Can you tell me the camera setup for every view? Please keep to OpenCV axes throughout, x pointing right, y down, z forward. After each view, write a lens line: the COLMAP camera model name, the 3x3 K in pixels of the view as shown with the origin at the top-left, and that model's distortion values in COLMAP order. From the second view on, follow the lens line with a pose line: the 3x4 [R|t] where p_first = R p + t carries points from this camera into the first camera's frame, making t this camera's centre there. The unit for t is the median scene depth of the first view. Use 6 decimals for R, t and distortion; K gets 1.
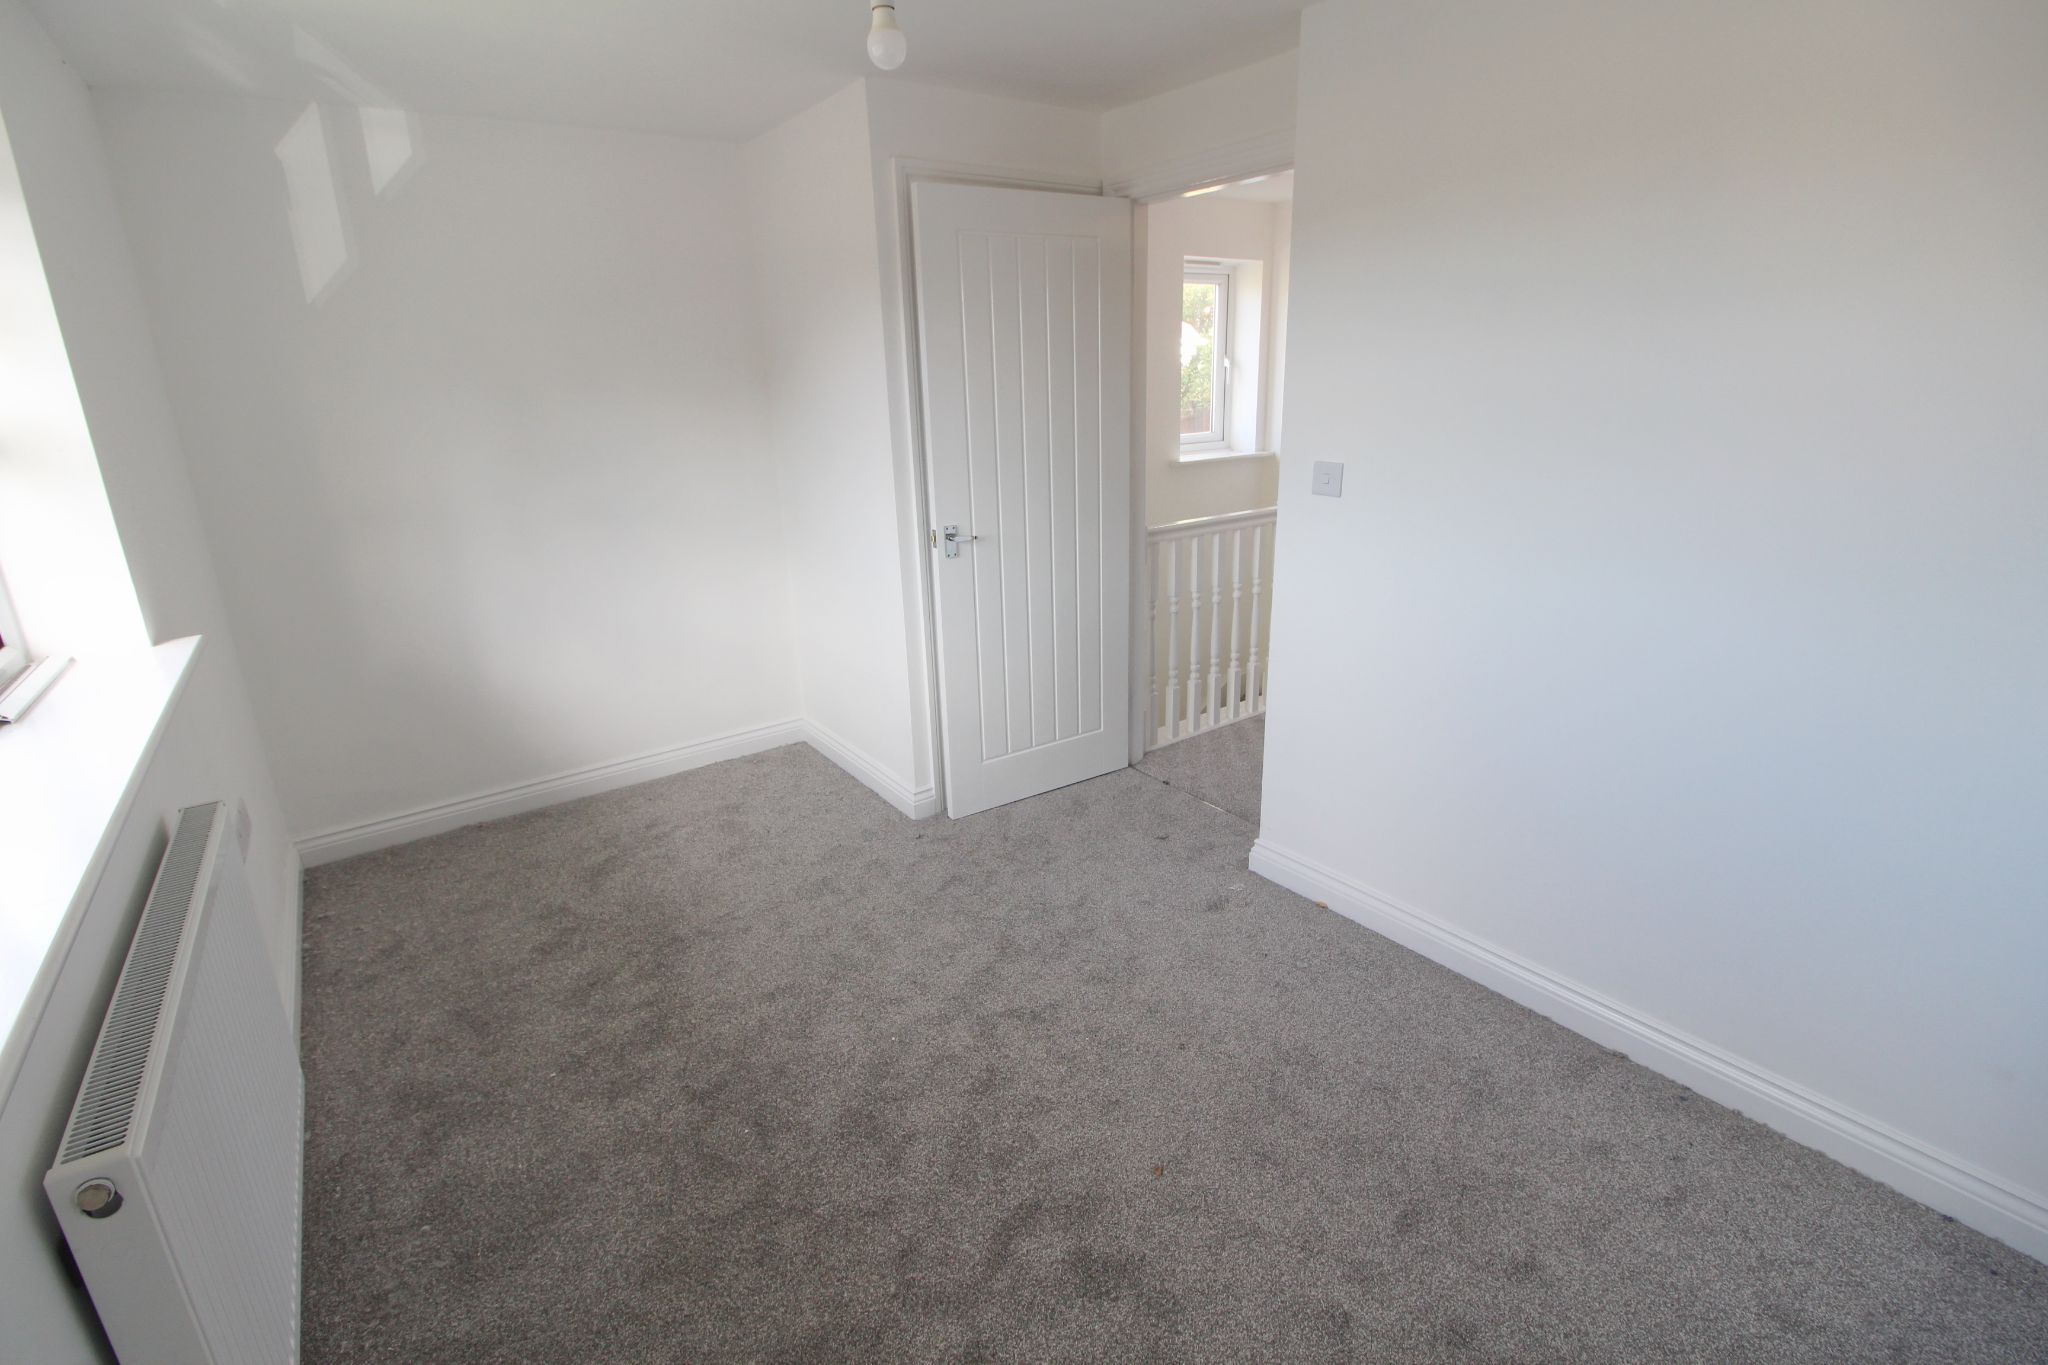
lens RADIAL K [[944.6, 0, 1014.6], [0, 944.6, 678.3], [0, 0, 1]] dist [-0.004917, -0.009804]
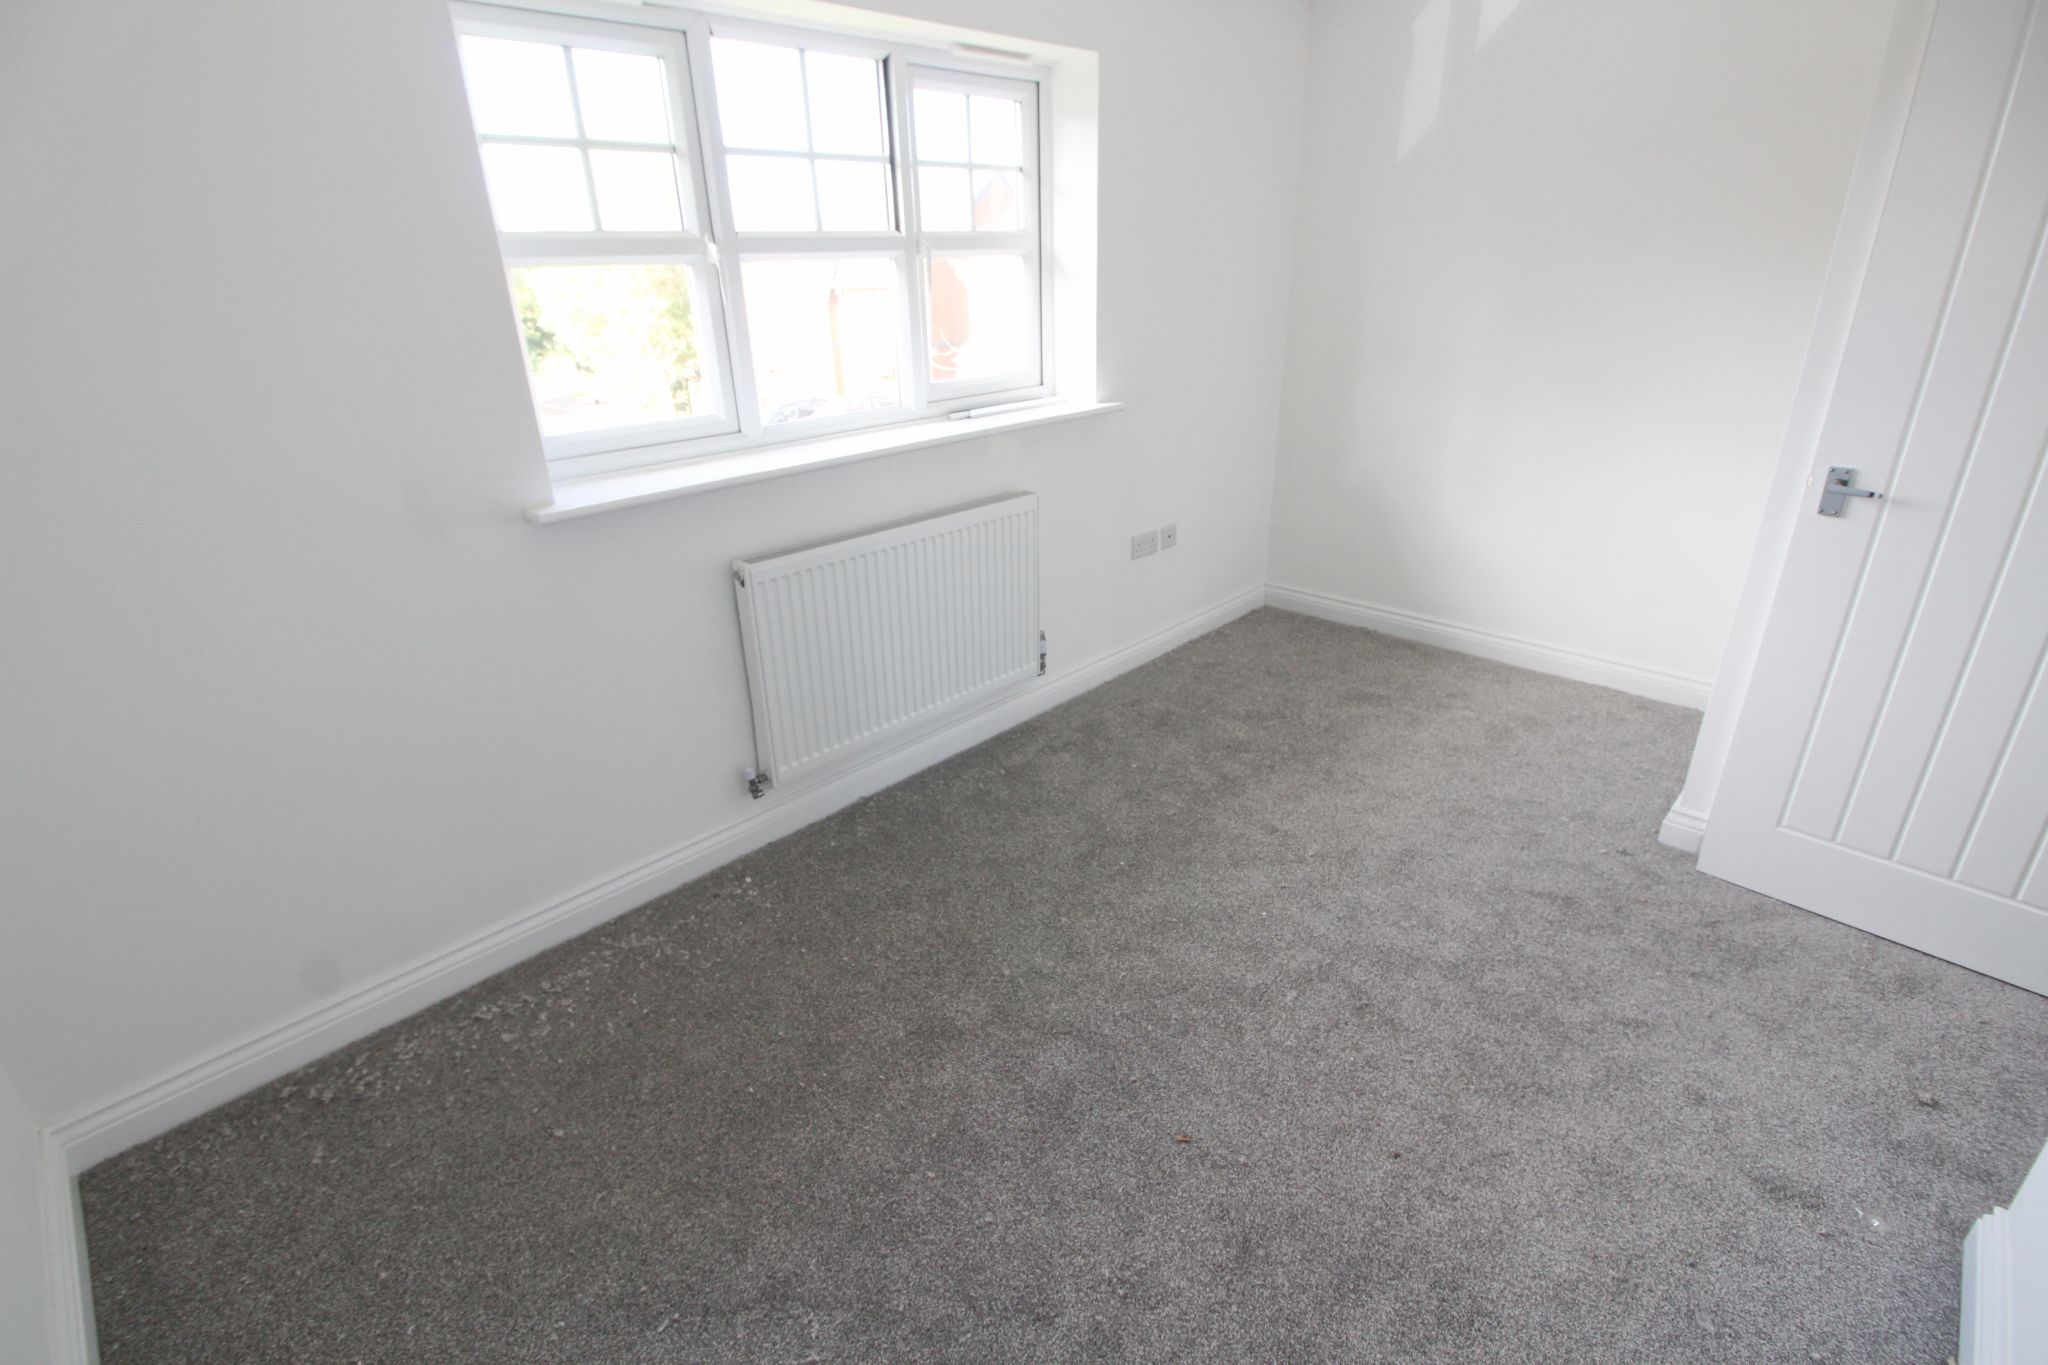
lens RADIAL K [[944.6, 0, 1017.6], [0, 944.6, 675.4], [0, 0, 1]] dist [-0.004917, -0.009804]
pose [[0.174203, 0.419575, -0.890848, 0.503602], [-0.282230, 0.888001, 0.363045, -0.116049], [0.943398, 0.188180, 0.273109, 0.334519]]
